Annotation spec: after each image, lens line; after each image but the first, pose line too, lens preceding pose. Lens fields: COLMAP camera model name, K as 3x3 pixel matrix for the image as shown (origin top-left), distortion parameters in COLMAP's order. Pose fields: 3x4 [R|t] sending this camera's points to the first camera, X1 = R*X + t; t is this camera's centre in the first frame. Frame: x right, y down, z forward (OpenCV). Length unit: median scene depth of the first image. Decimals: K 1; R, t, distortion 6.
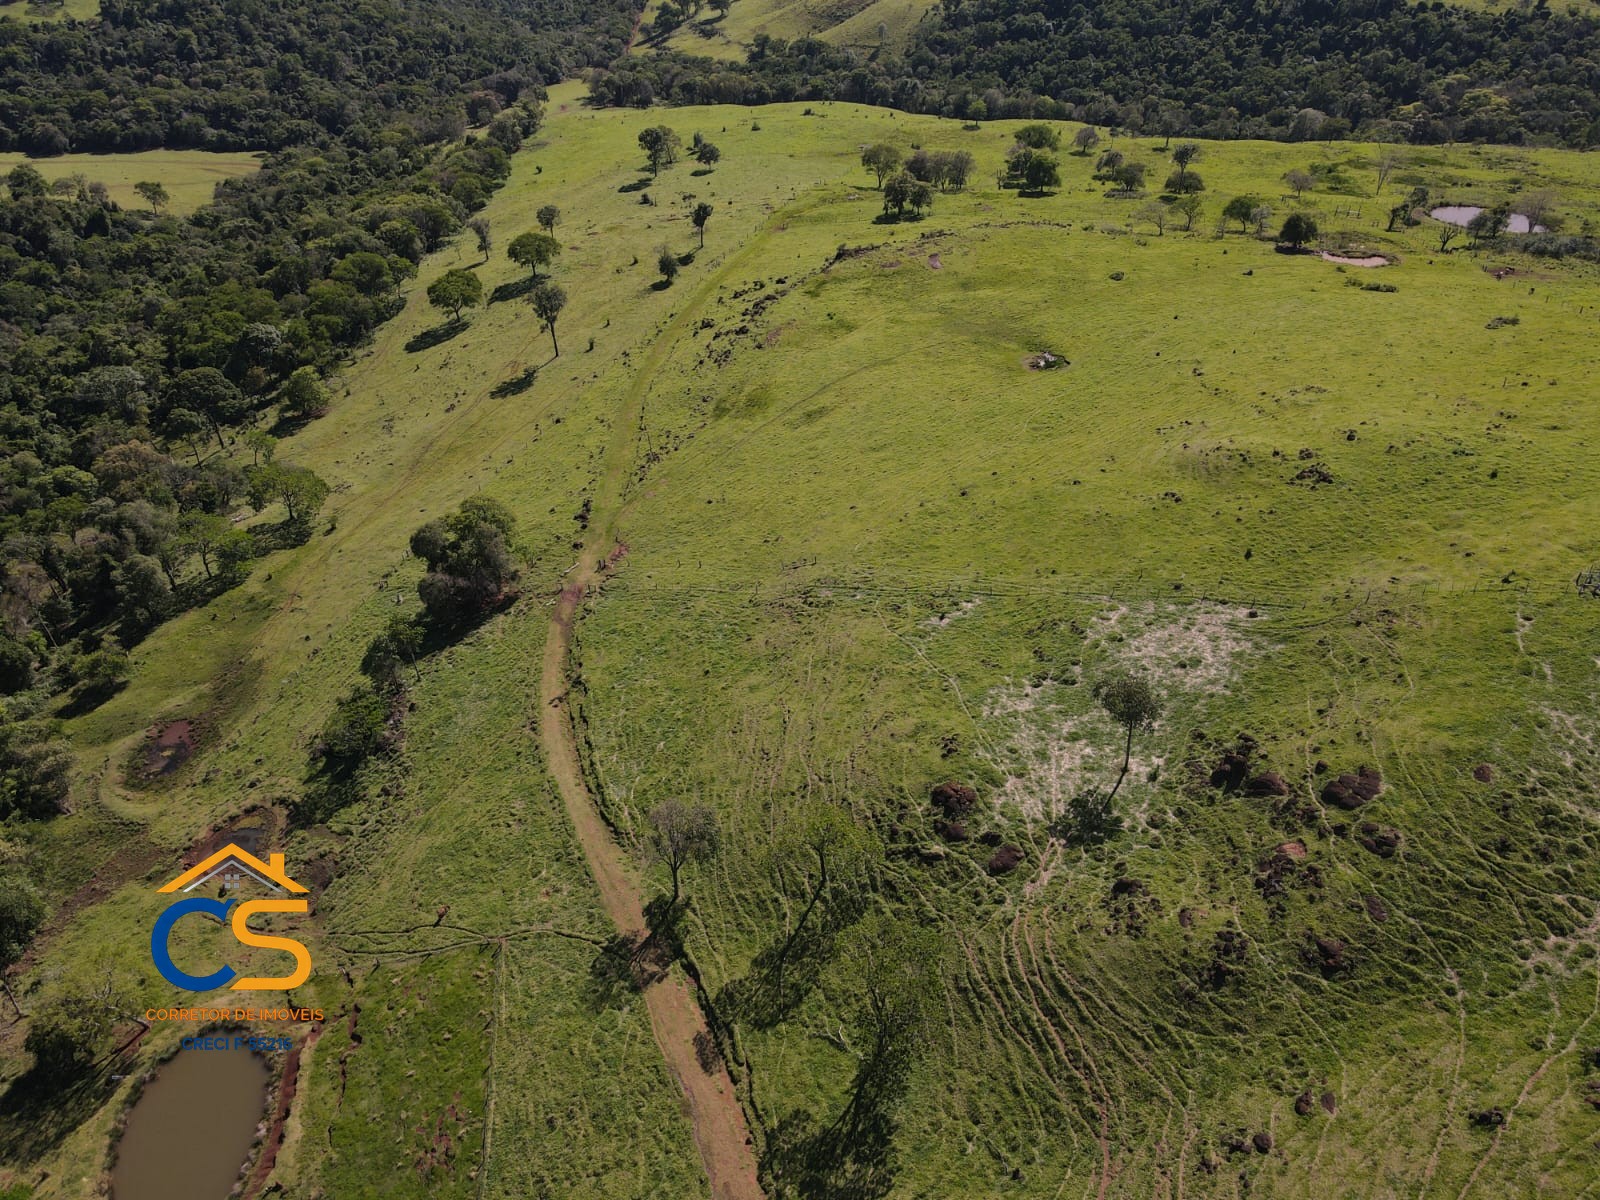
lens RADIAL K [[1164.5, 0, 797.9], [0, 1164.5, 594.1], [0, 0, 1]] dist [0.020975, -0.001401]
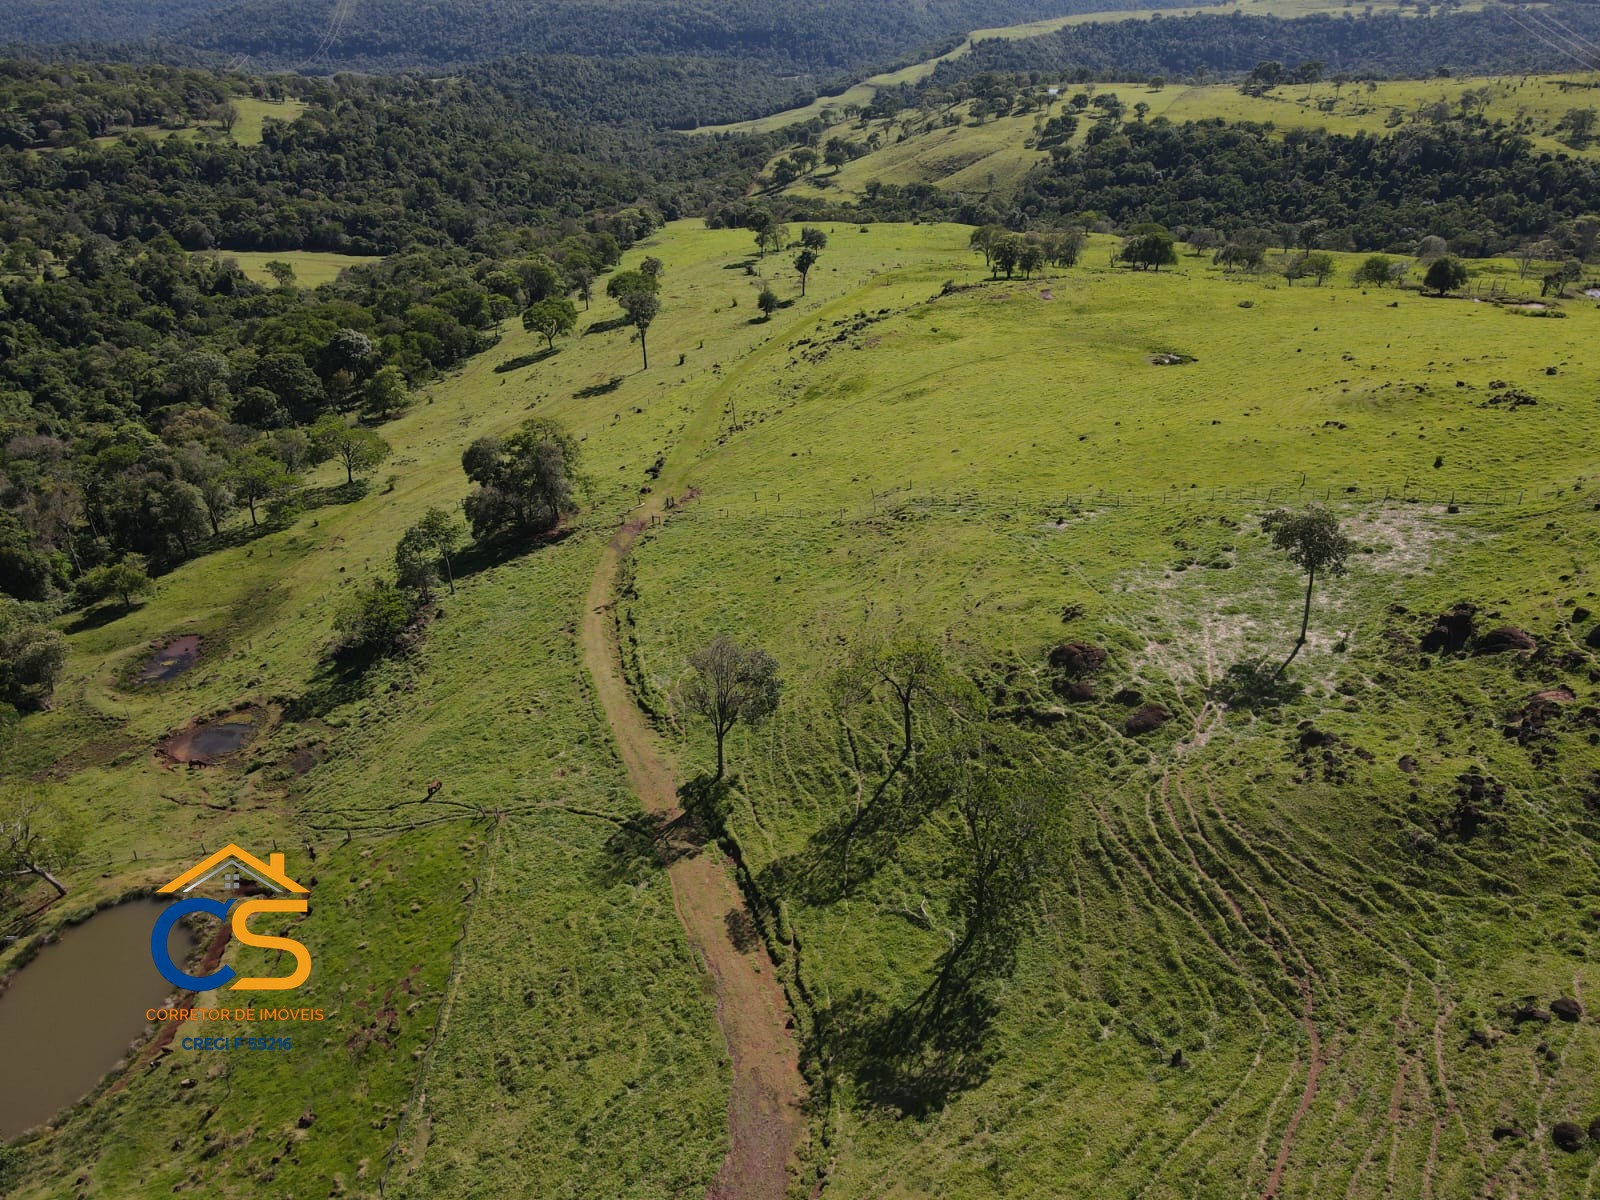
lens RADIAL K [[1164.5, 0, 797.9], [0, 1164.5, 594.1], [0, 0, 1]] dist [0.020975, -0.001401]
pose [[0.995653, 0.052366, -0.077026, 0.003649], [-0.063965, 0.985558, -0.156794, 0.260074], [0.067703, 0.161040, 0.984623, 0.200724]]
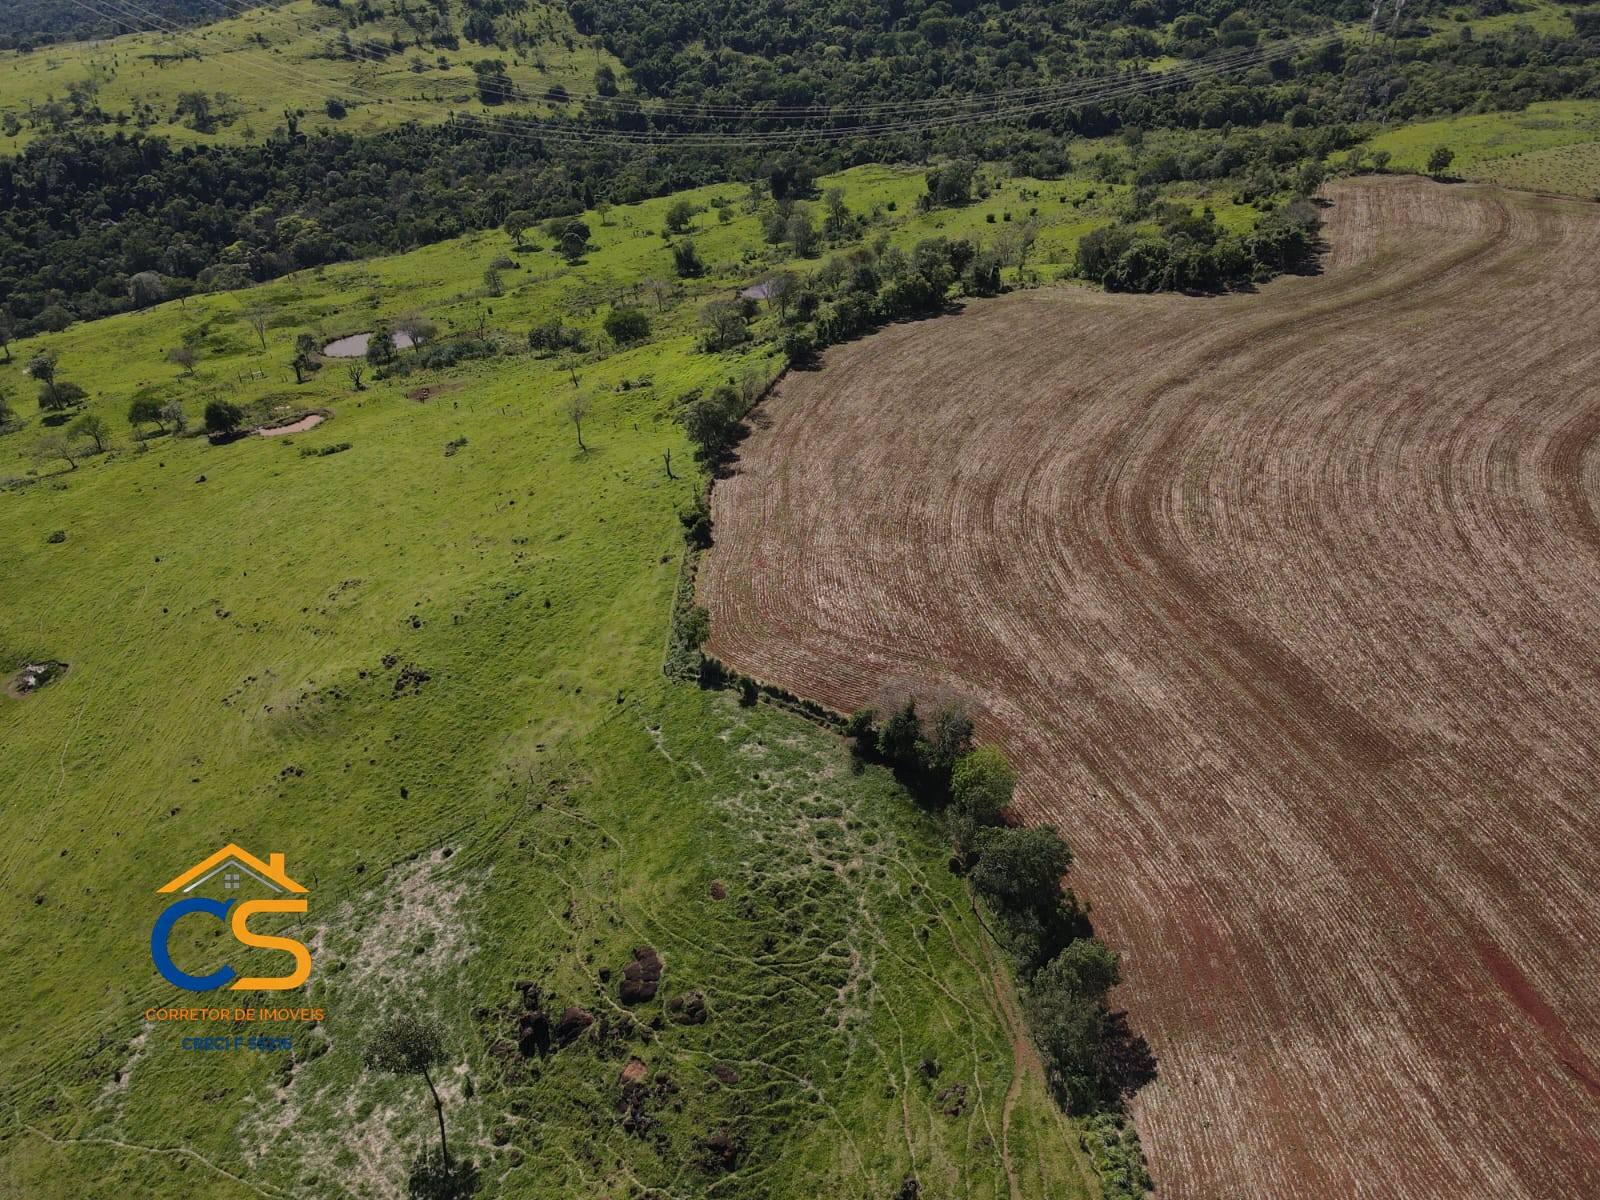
lens RADIAL K [[1169.8, 0, 797.2], [0, 1169.8, 593.0], [0, 0, 1]] dist [-0.001490, 0.038446]
pose [[0.605399, -0.434119, 0.667108, 0.017445], [0.487580, 0.864756, 0.120260, -0.159857], [-0.629093, 0.252463, 0.735190, 0.067950]]
